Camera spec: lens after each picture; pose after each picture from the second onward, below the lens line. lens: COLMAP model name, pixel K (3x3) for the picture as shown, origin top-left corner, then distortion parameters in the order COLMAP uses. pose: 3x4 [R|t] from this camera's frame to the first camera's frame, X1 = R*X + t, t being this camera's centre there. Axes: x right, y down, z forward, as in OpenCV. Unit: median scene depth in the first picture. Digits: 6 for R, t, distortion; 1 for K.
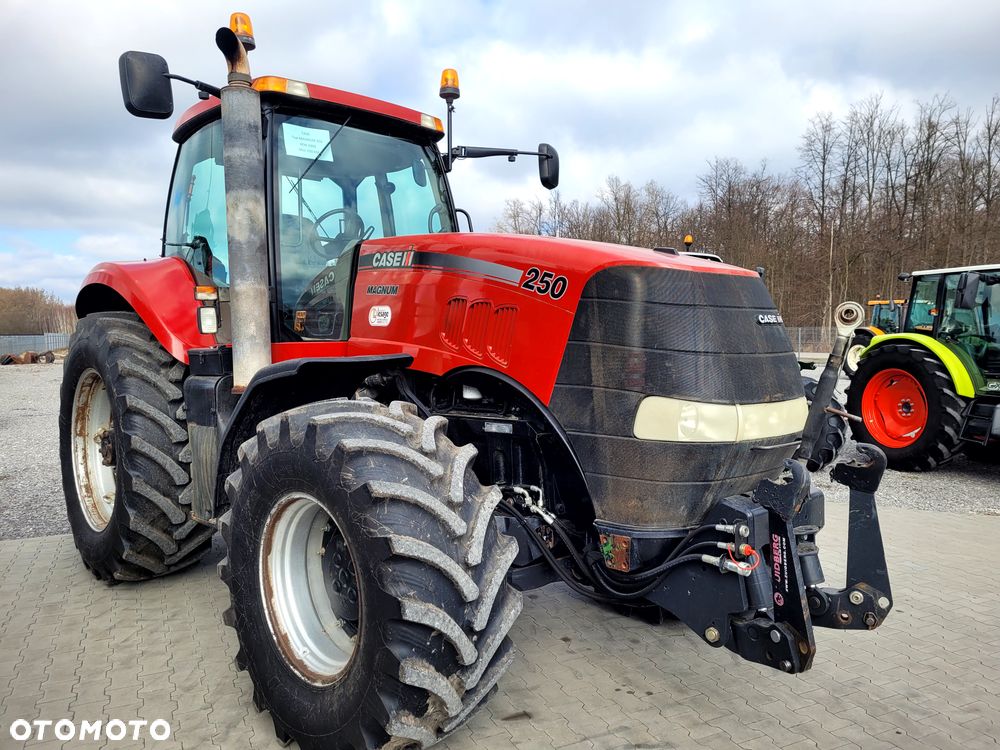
lens RADIAL K [[744.8, 0, 507.0], [0, 744.8, 376.7], [0, 0, 1]] dist [0.051014, -0.033568]
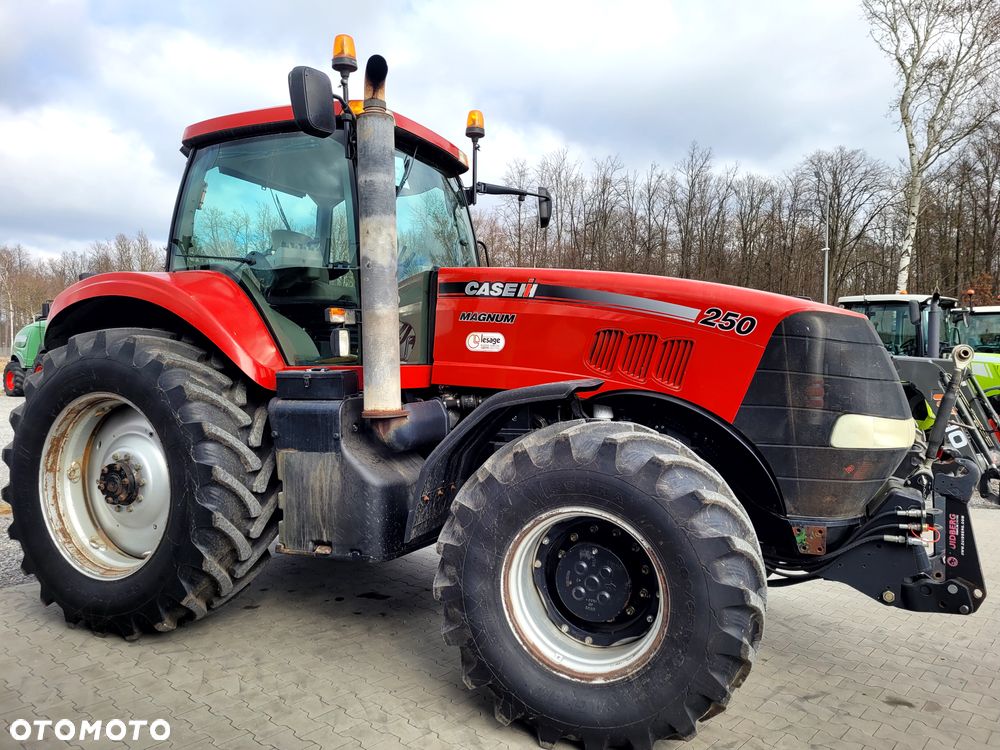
lens RADIAL K [[740.2, 0, 515.4], [0, 740.2, 369.5], [0, 0, 1]] dist [0.053810, -0.029698]
pose [[0.924186, 0.009389, 0.381828, -0.570096], [0.004753, 0.999338, -0.036078, -0.004681], [-0.381914, 0.035157, 0.923529, 0.019387]]
